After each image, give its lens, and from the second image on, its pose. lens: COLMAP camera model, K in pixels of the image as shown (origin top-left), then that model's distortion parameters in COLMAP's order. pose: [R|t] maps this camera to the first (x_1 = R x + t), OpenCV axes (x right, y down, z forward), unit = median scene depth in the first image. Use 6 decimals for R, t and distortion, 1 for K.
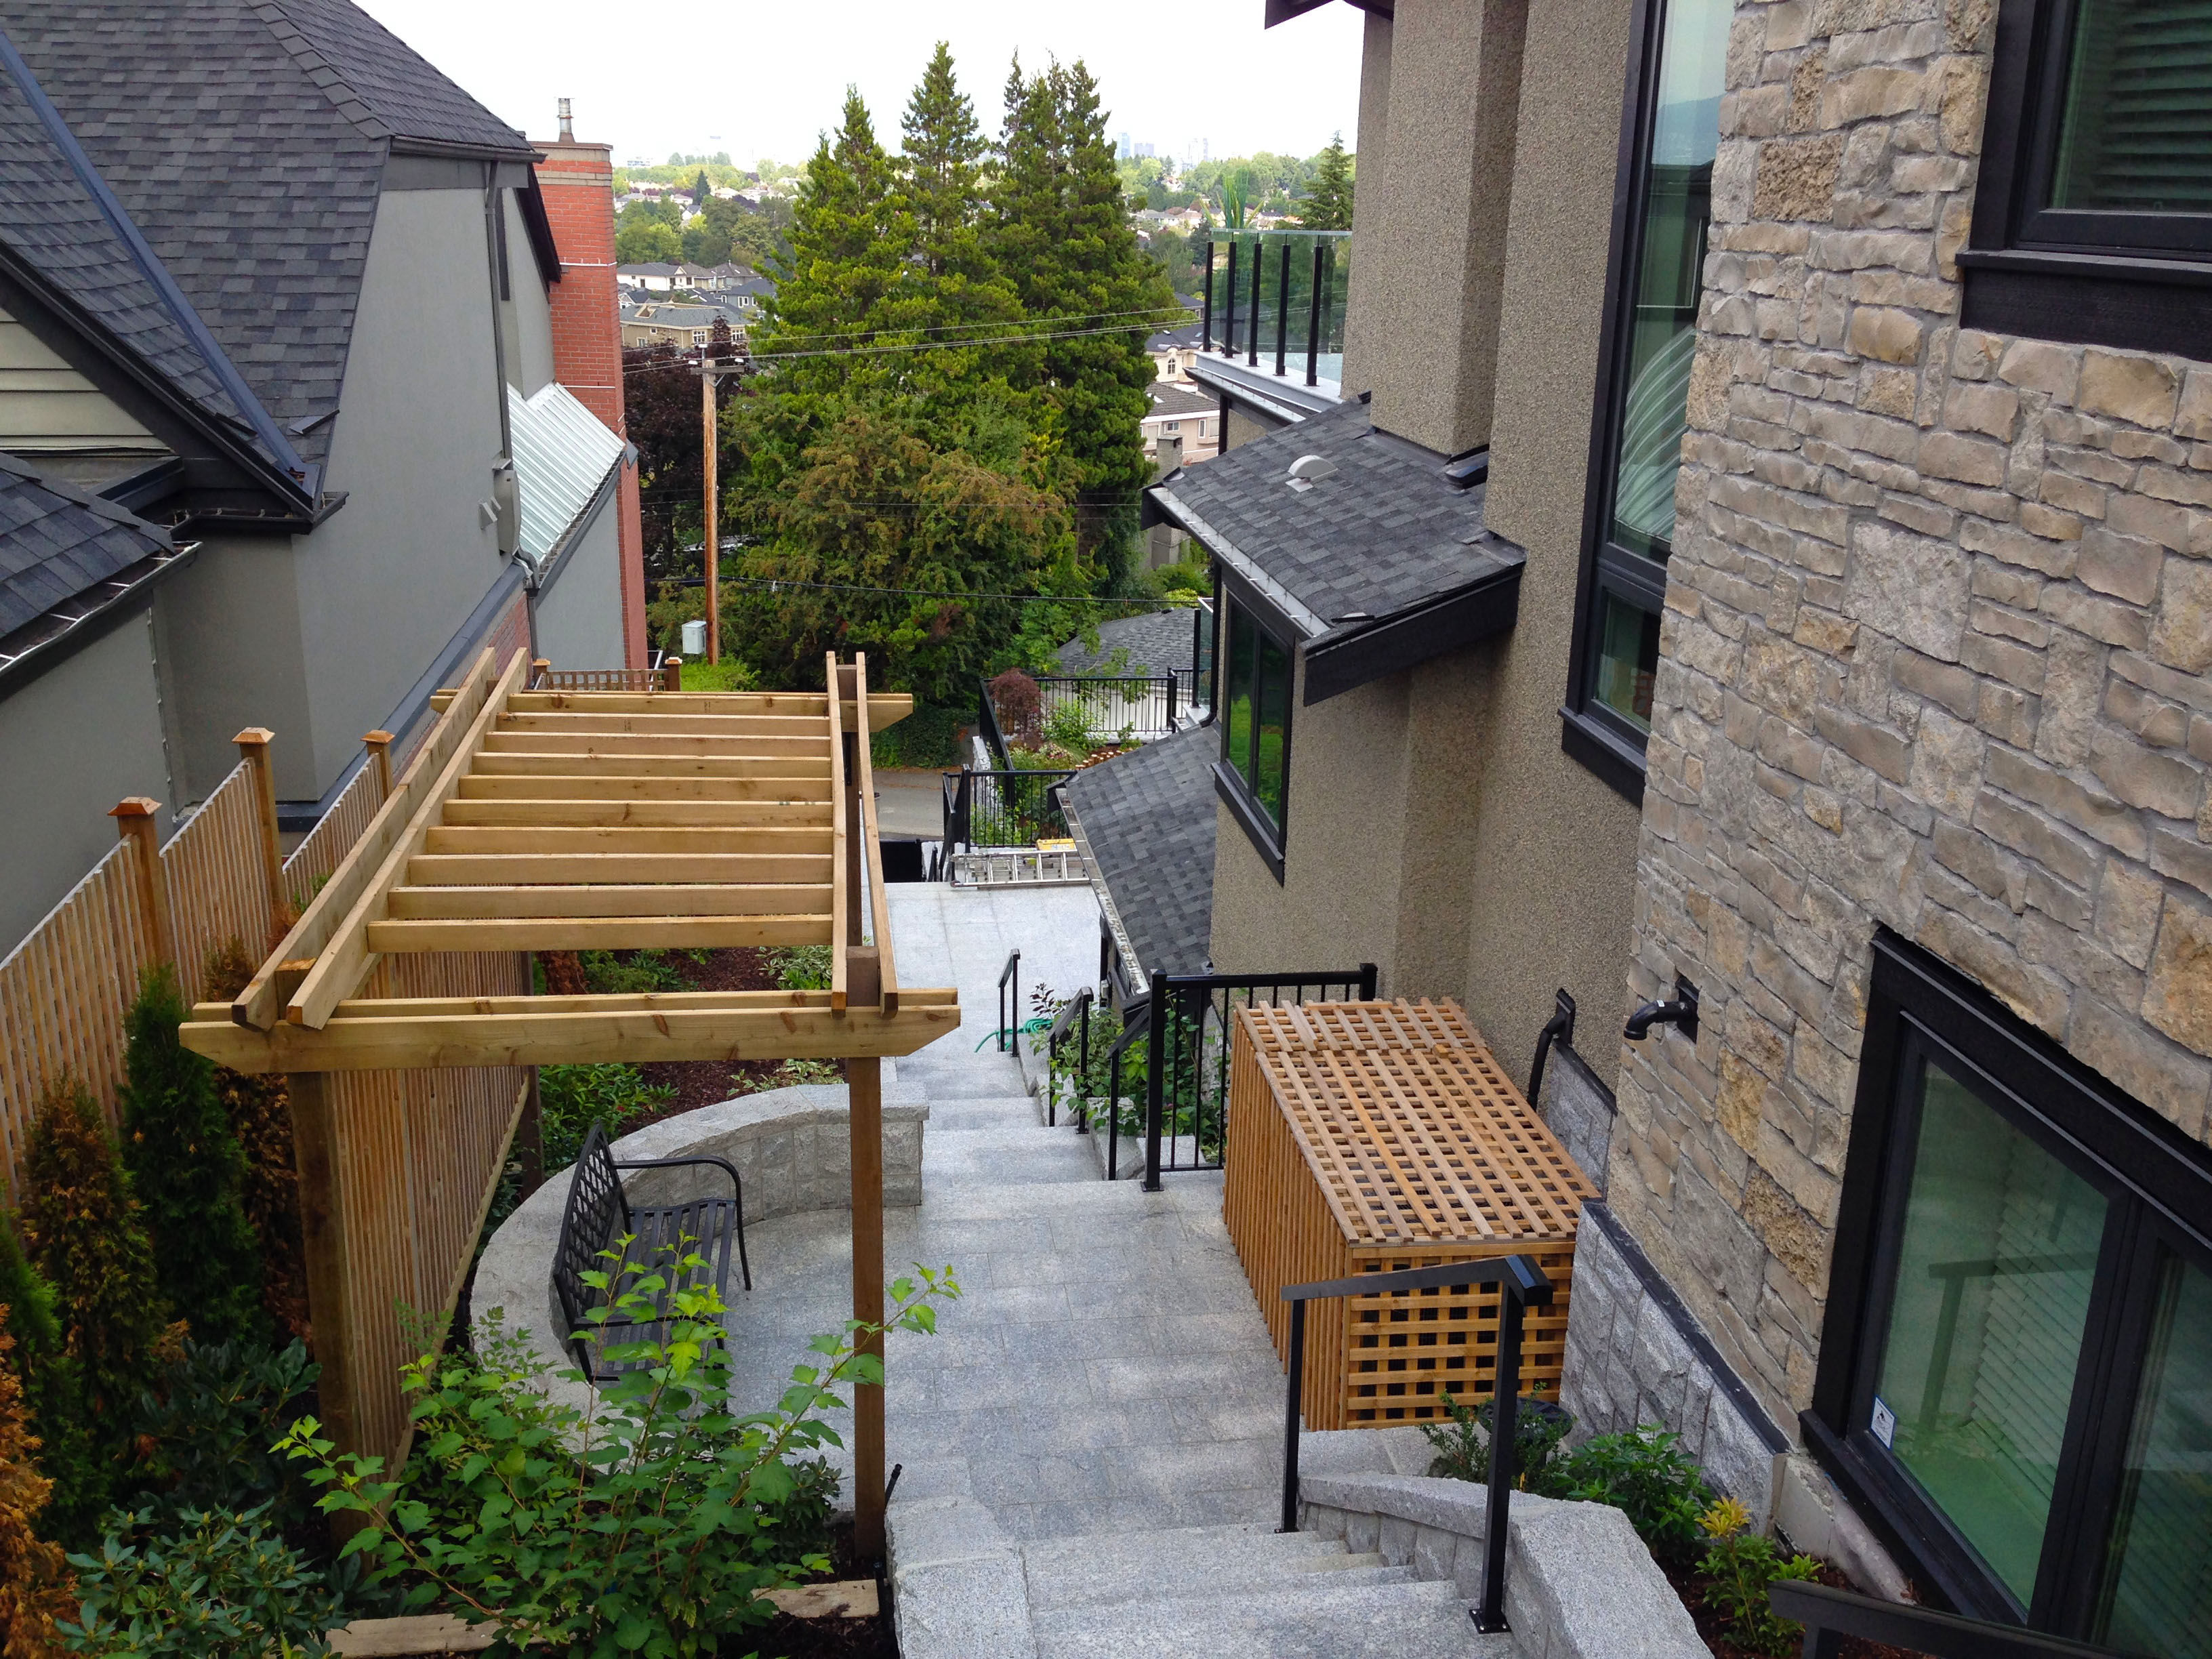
lens RADIAL K [[2030.3, 0, 1106.0], [0, 2030.3, 829.5], [0, 0, 1]] dist [0.143505, -0.253092]
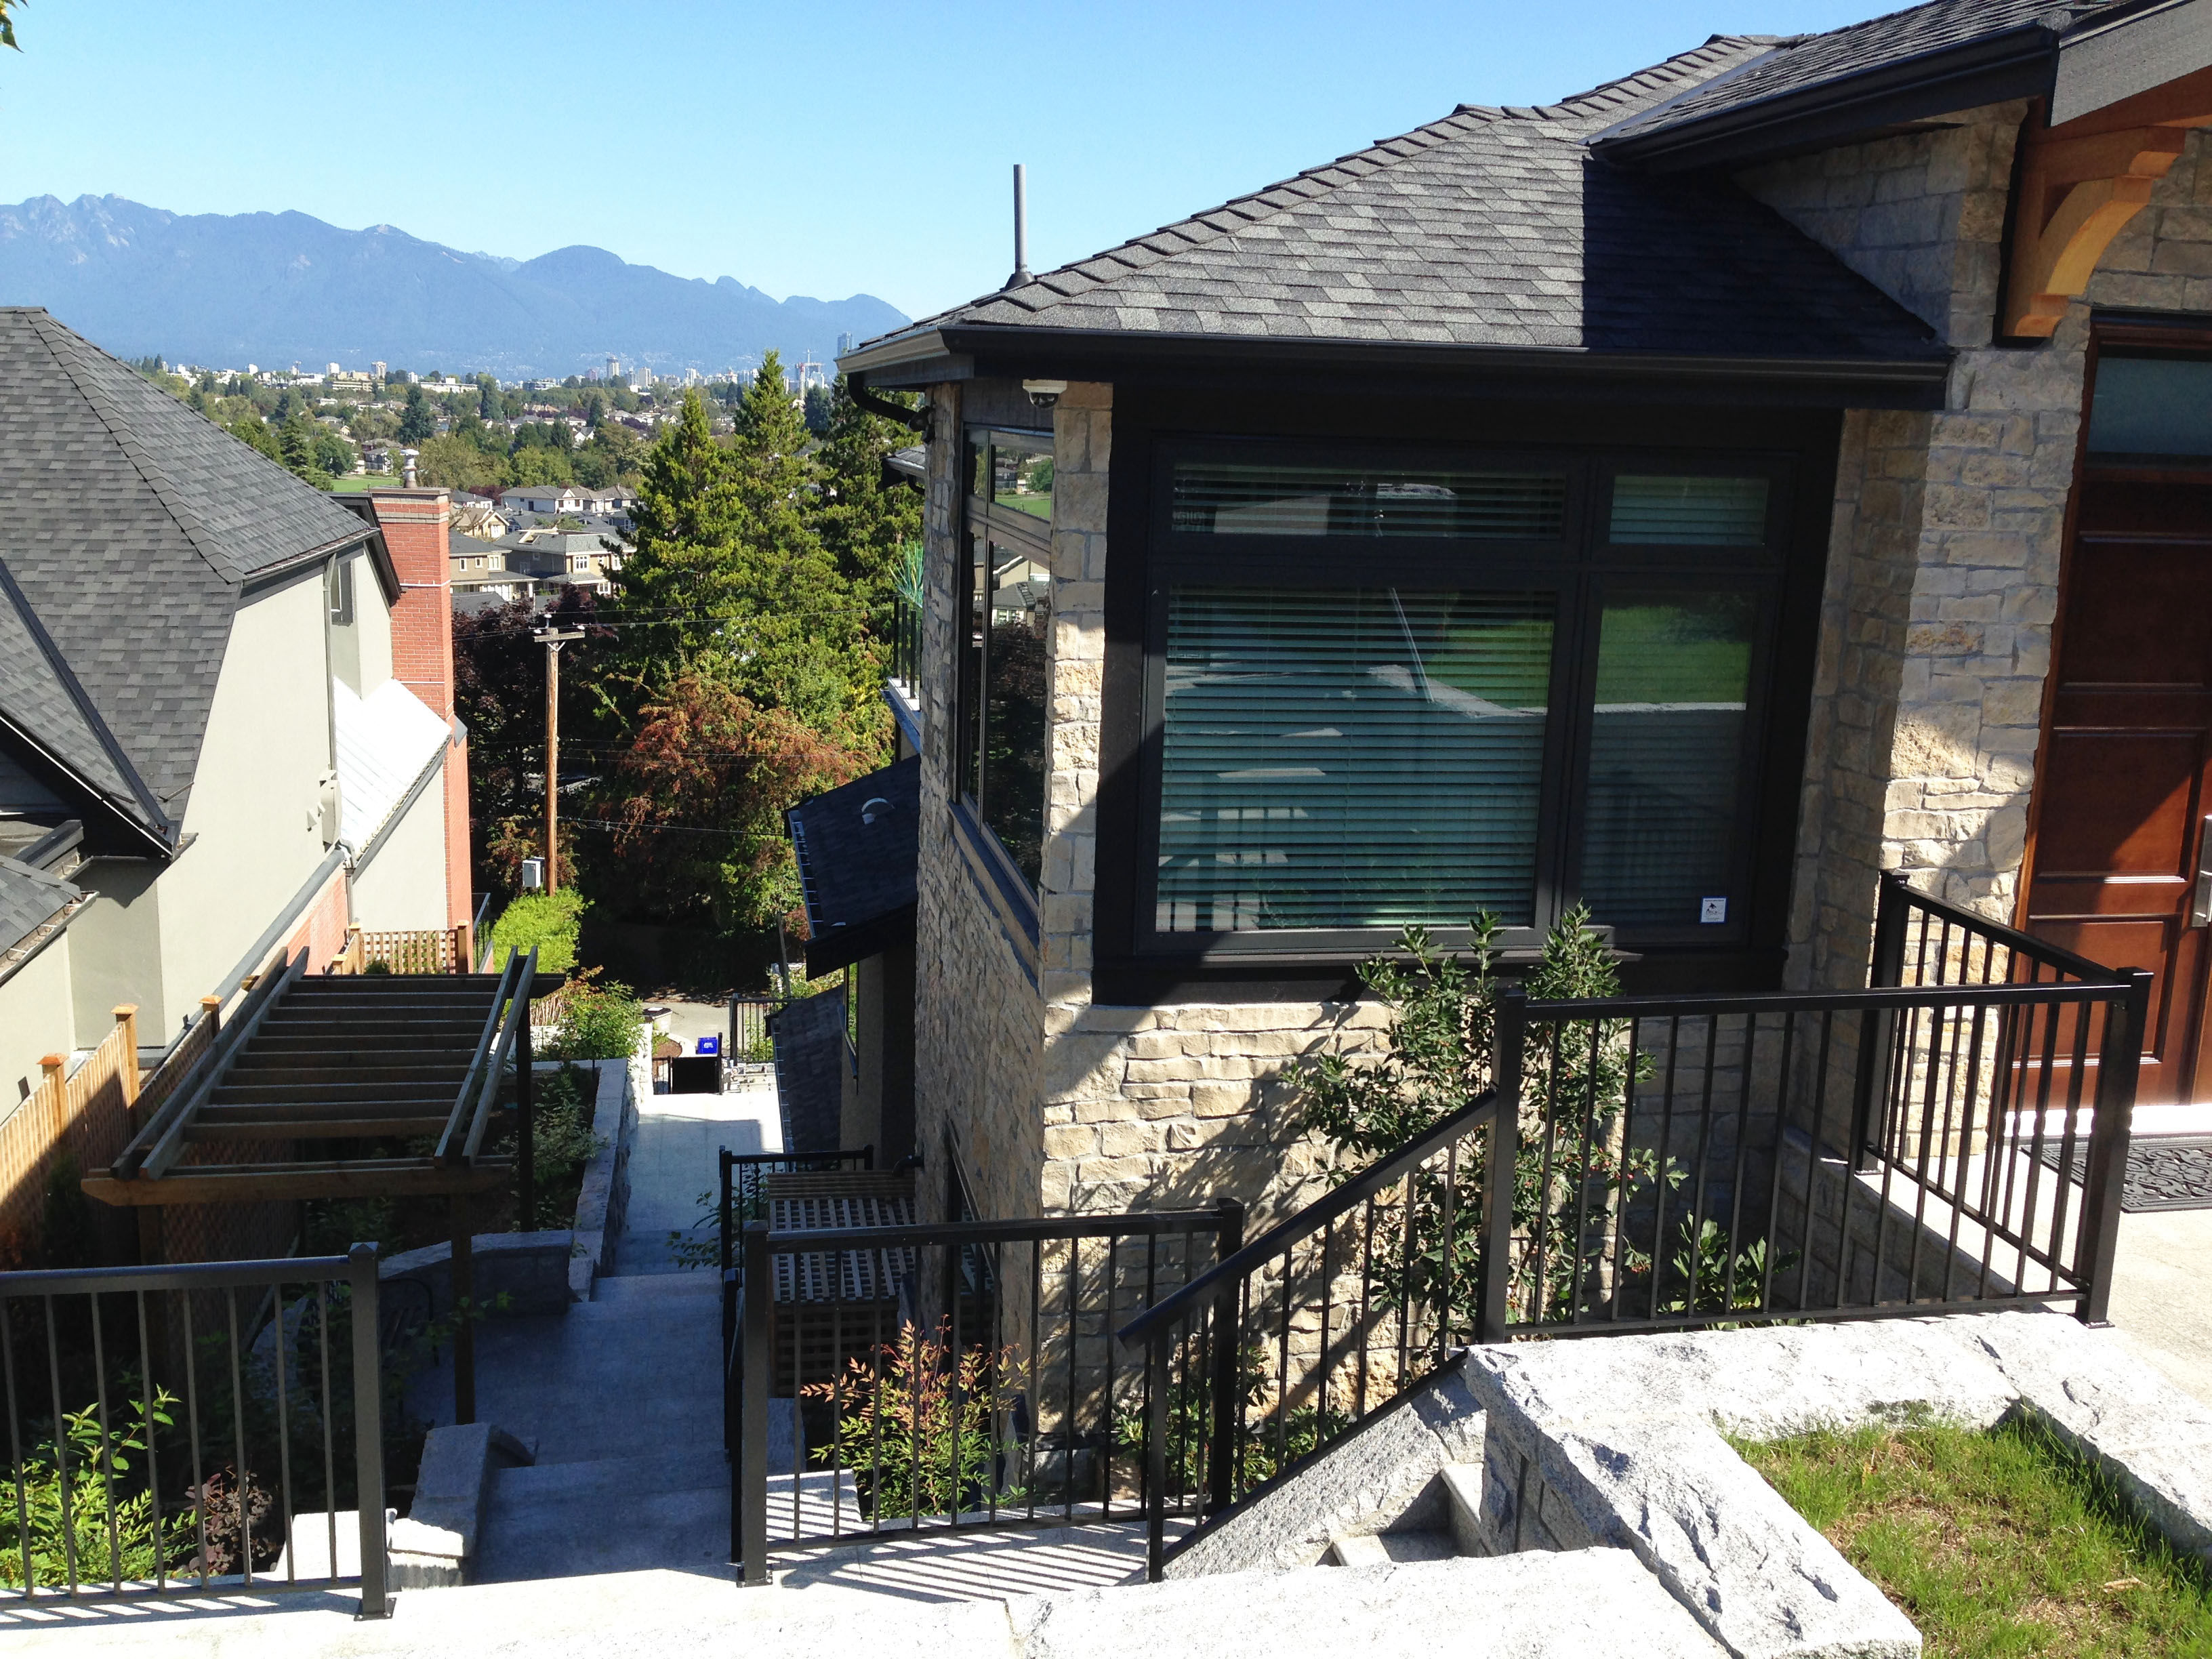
lens RADIAL K [[2030.3, 0, 1106.0], [0, 2030.3, 829.5], [0, 0, 1]] dist [0.143505, -0.253092]
pose [[0.998624, 0.000036, 0.052446, 0.130084], [0.005212, 0.994982, -0.099920, -0.009980], [-0.052187, 0.100056, 0.993612, -0.321894]]
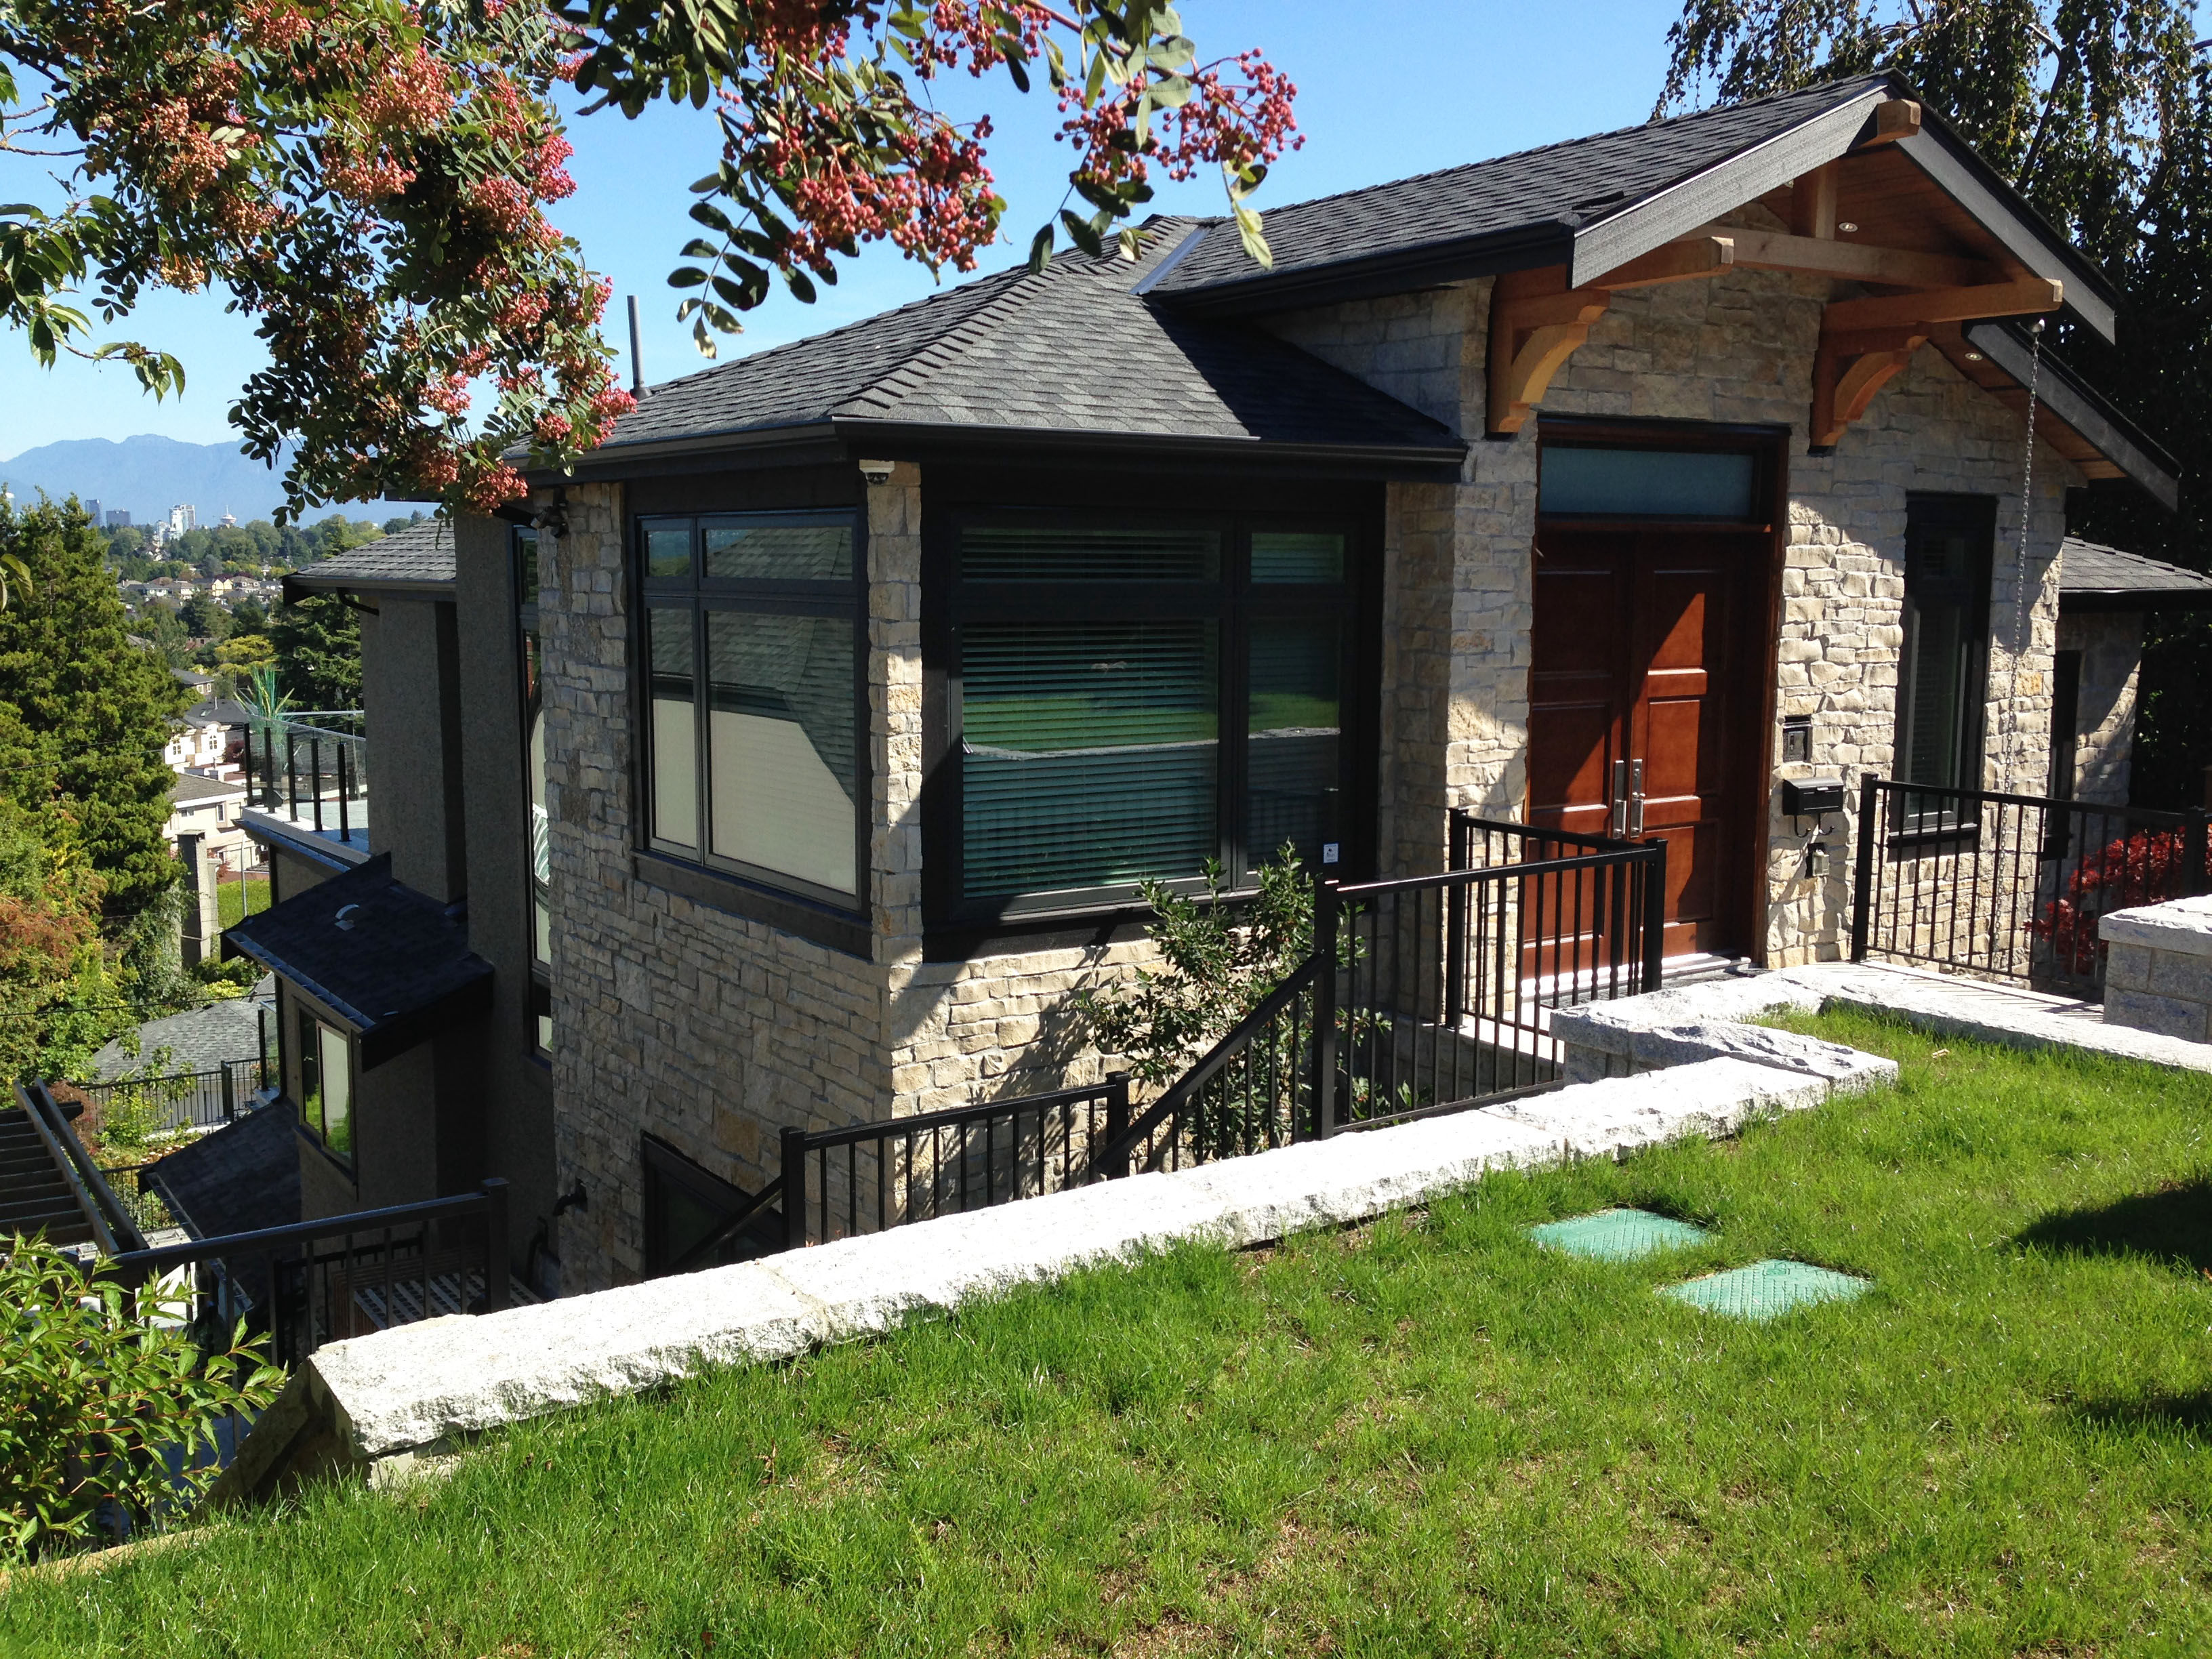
lens RADIAL K [[2030.3, 0, 1106.0], [0, 2030.3, 829.5], [0, 0, 1]] dist [0.143505, -0.253092]
pose [[0.896503, -0.074595, 0.436712, -0.040397], [0.146329, 0.980261, -0.132951, 0.028009], [-0.418174, 0.183094, 0.889723, -0.392197]]
